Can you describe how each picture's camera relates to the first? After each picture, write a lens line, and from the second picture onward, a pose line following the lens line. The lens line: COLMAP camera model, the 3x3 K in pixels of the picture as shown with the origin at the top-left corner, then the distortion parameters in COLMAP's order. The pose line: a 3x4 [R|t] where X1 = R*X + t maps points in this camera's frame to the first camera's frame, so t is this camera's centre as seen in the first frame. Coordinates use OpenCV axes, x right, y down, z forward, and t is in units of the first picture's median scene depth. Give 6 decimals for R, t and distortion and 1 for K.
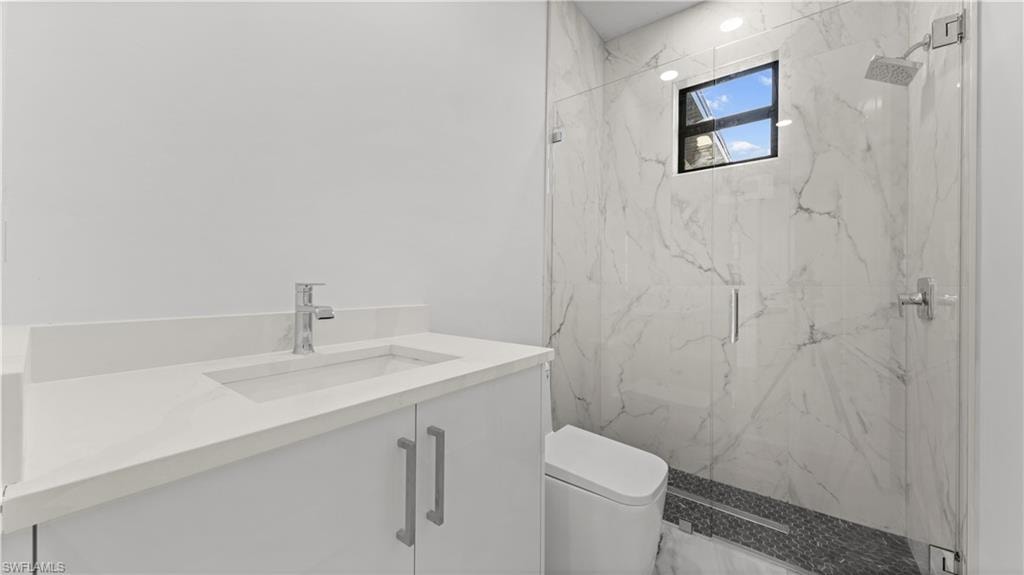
lens RADIAL K [[365.1, 0, 514.2], [0, 365.1, 283.5], [0, 0, 1]] dist [0.009145, -0.000188]
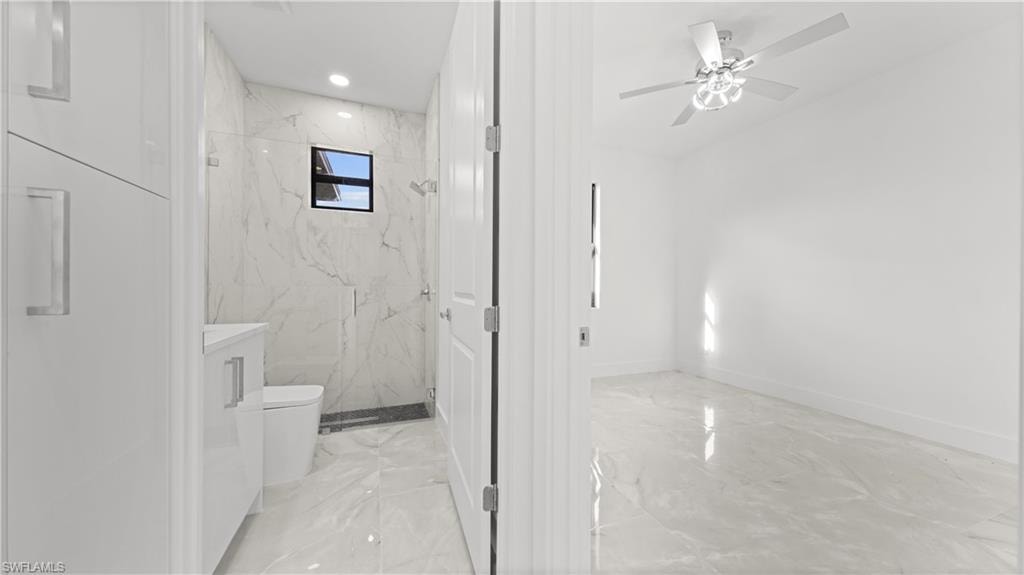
lens RADIAL K [[356.5, 0, 512.0], [0, 356.5, 287.5], [0, 0, 1]] dist [0.003627, -0.000291]
pose [[0.531822, -0.006355, 0.846833, -0.329136], [-0.001951, 0.999960, 0.008729, -0.003512], [-0.846854, -0.006294, 0.531788, -0.414151]]
